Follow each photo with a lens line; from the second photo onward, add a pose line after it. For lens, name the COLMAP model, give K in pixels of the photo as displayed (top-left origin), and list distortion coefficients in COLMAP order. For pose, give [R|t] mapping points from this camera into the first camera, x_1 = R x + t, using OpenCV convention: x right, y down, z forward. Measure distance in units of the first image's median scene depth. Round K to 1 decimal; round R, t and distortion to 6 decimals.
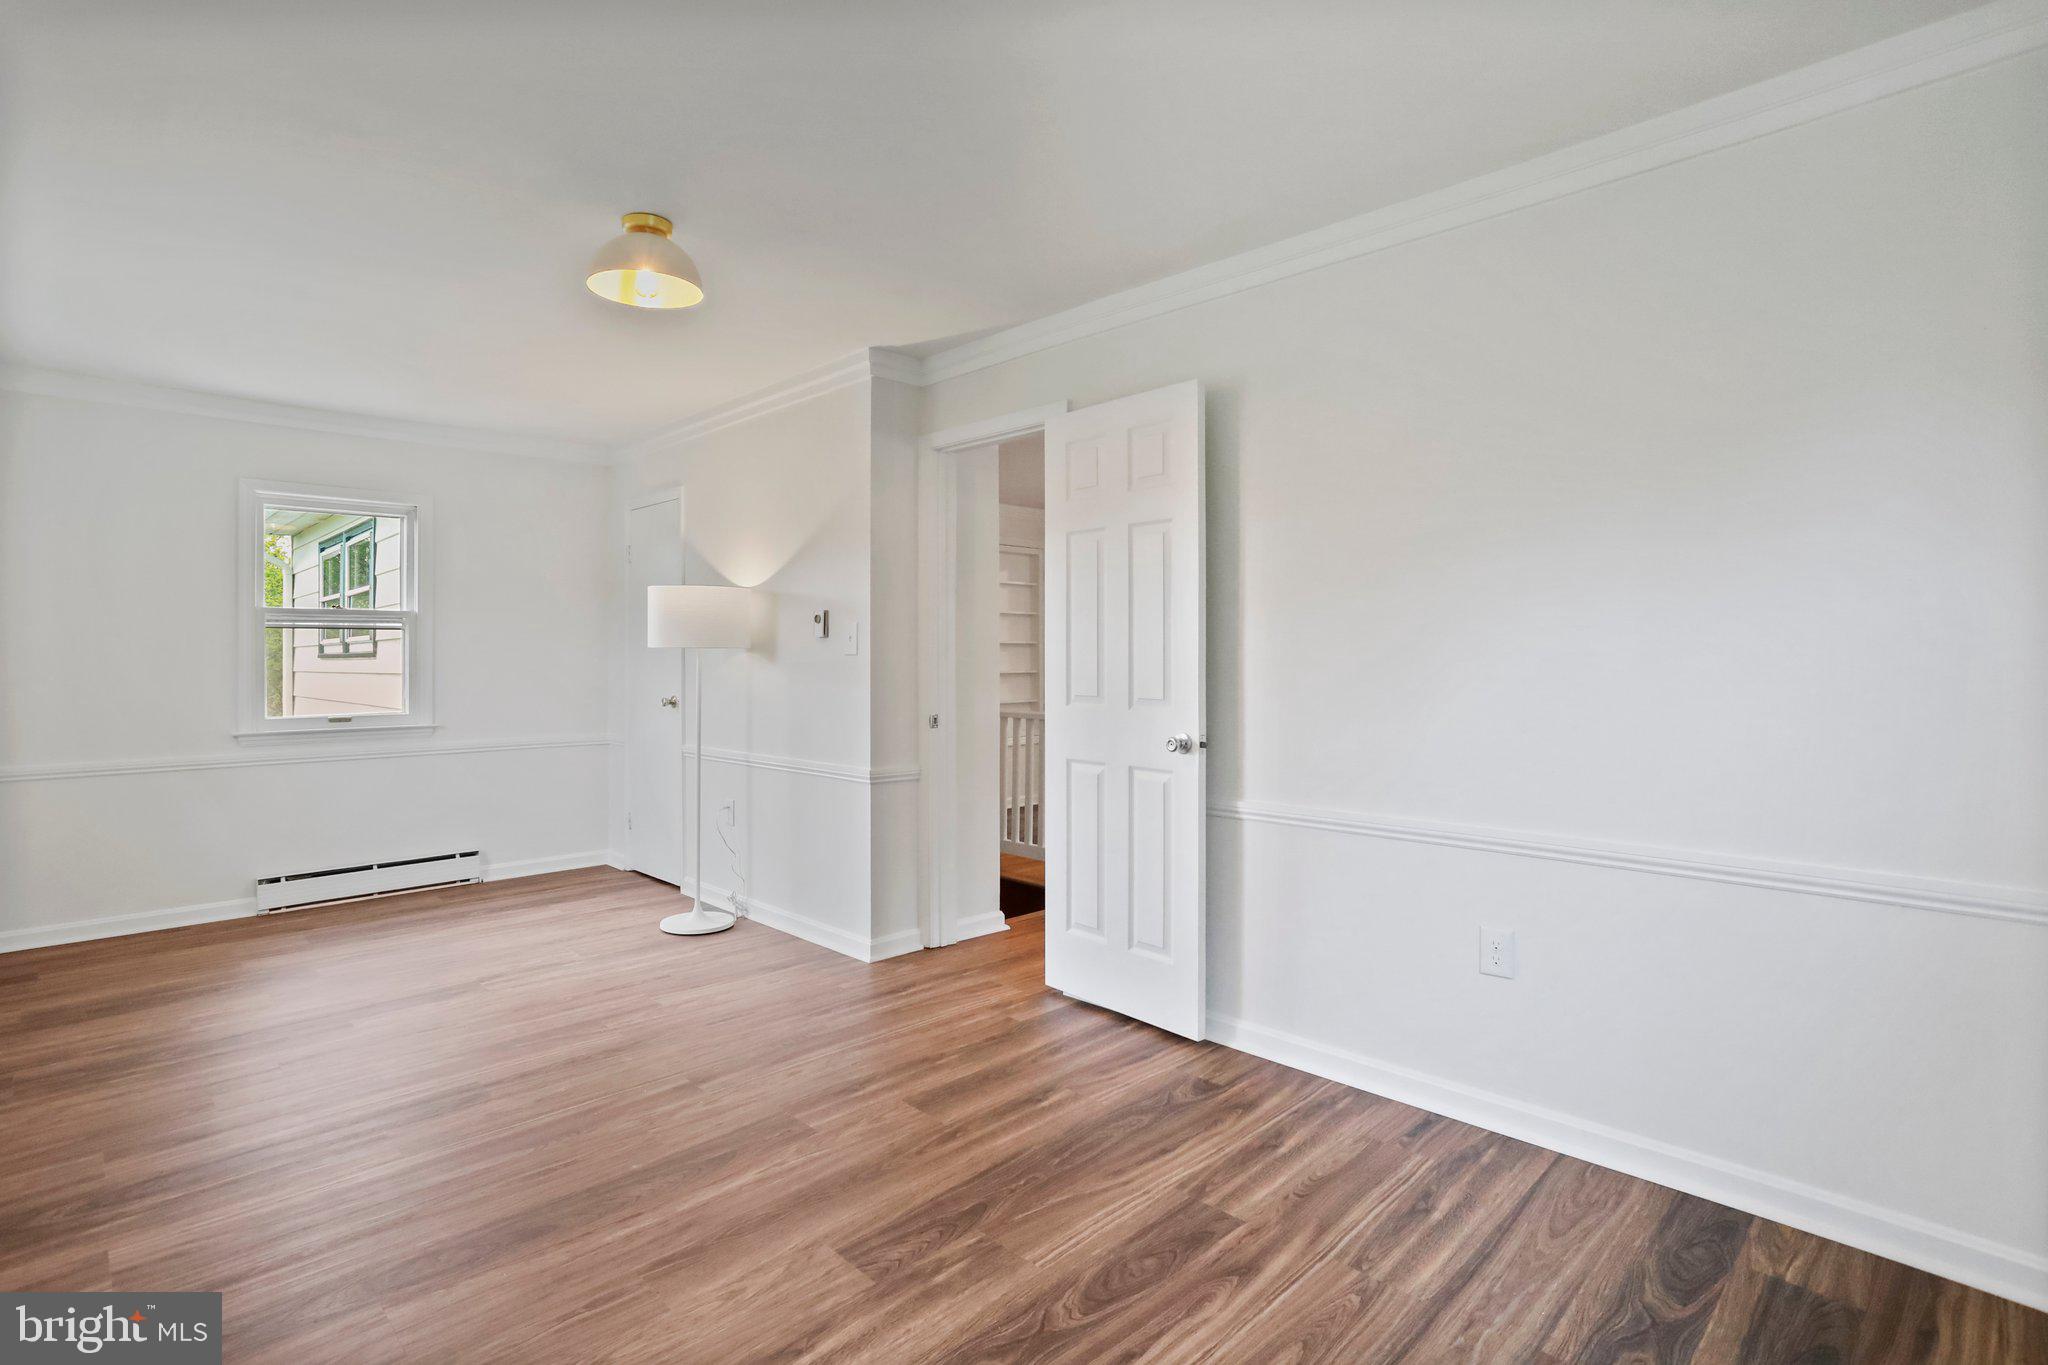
lens RADIAL K [[1031.2, 0, 1013.8], [0, 1031.2, 670.4], [0, 0, 1]] dist [-0.024689, 0.001524]
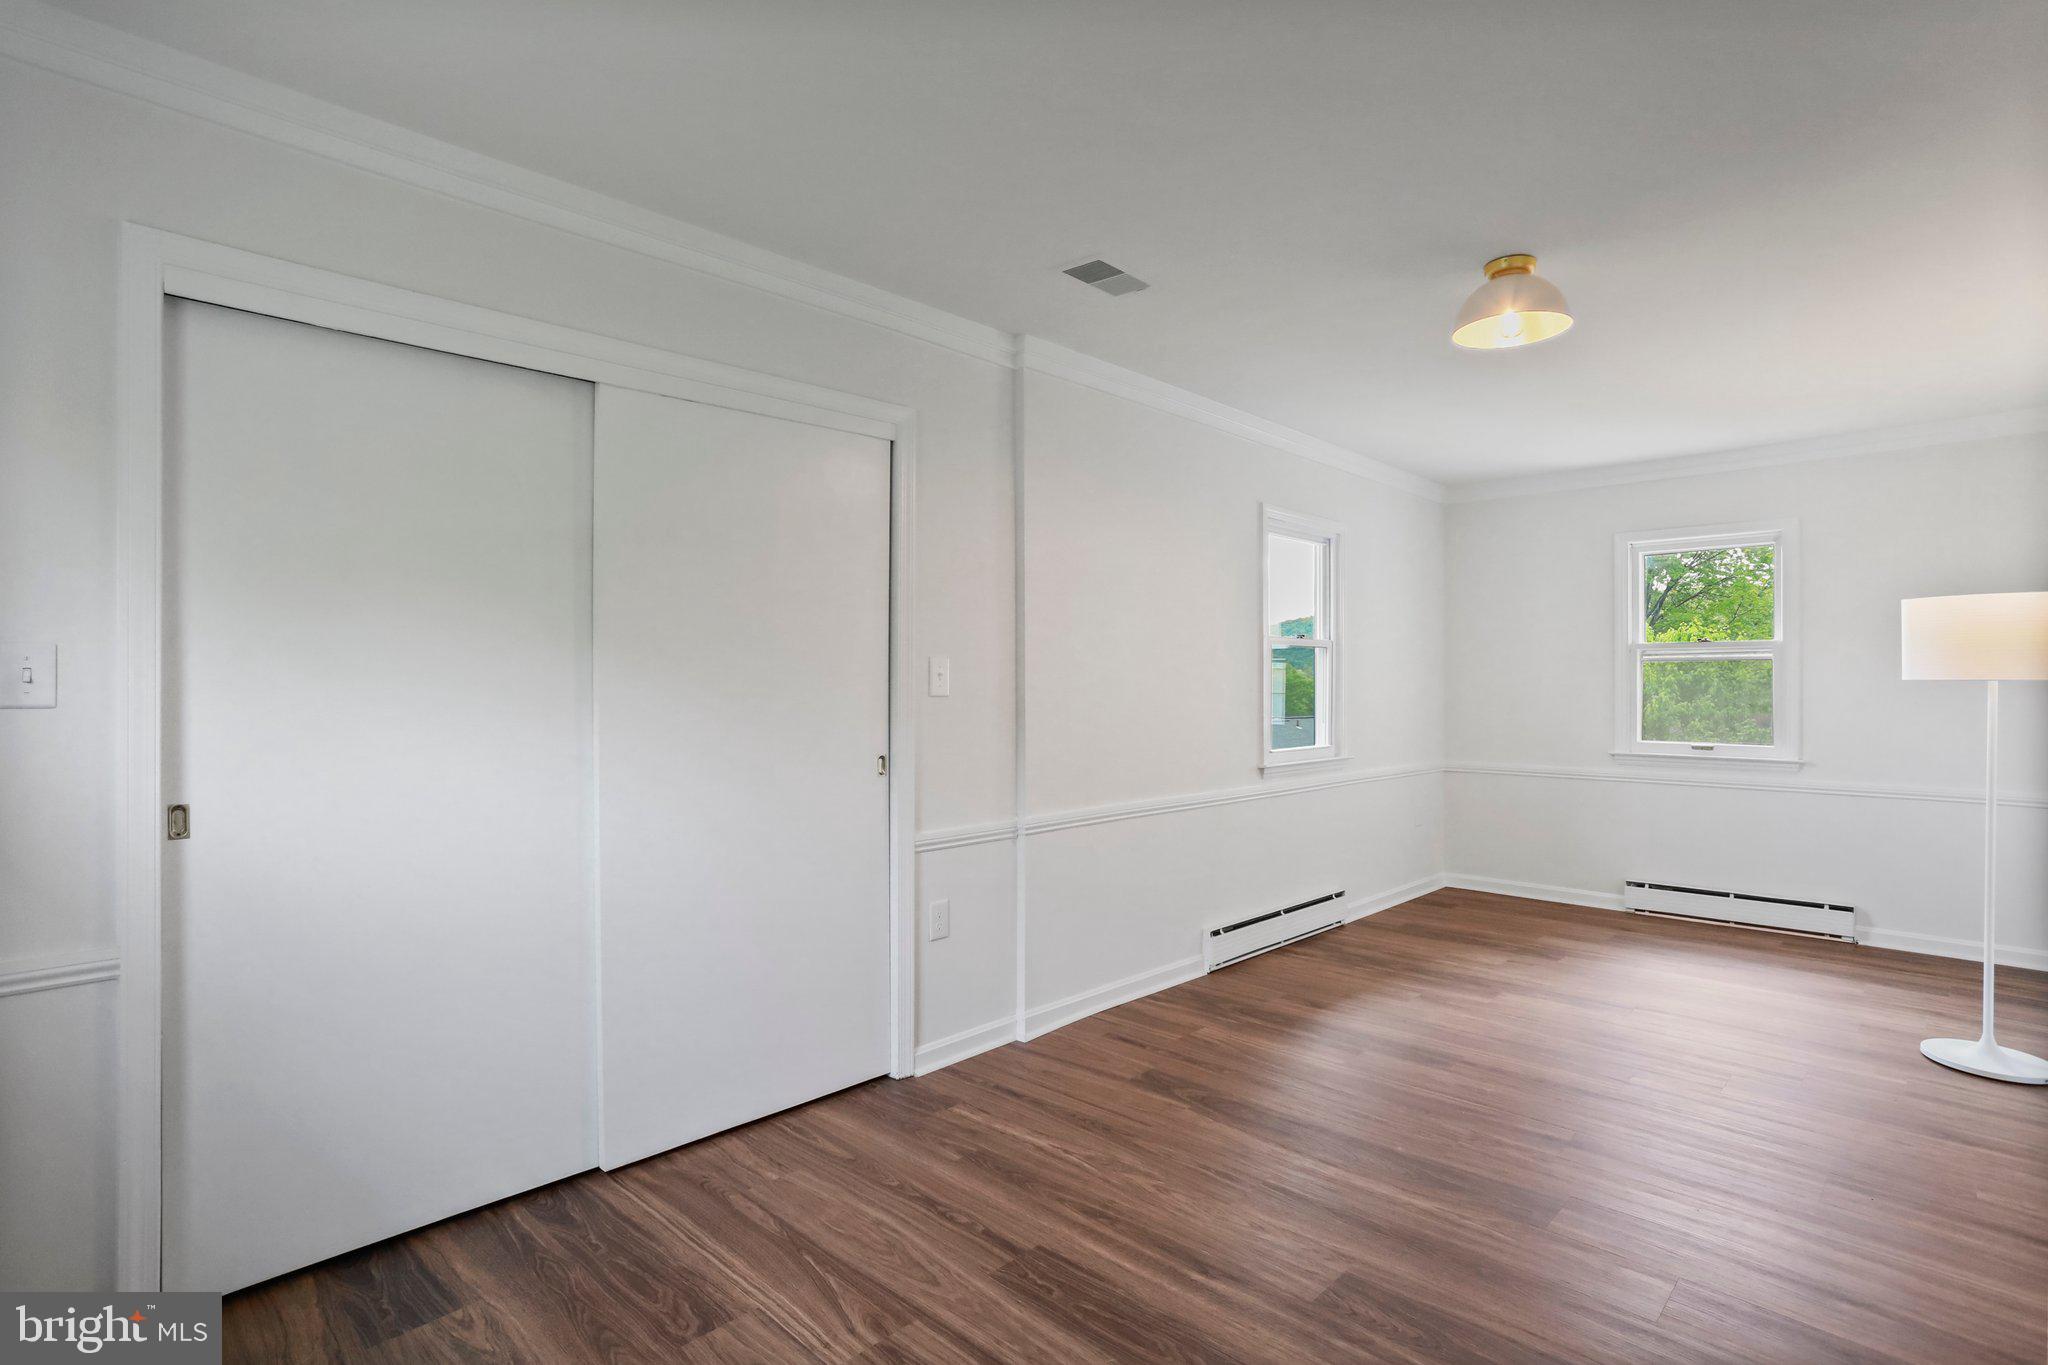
lens RADIAL K [[1031.2, 0, 1013.8], [0, 1031.2, 670.4], [0, 0, 1]] dist [-0.024689, 0.001524]
pose [[-0.022893, -0.006085, -0.999719, 0.576734], [-0.018313, 0.999816, -0.005666, -0.015642], [0.999570, 0.018178, -0.023000, 0.456293]]
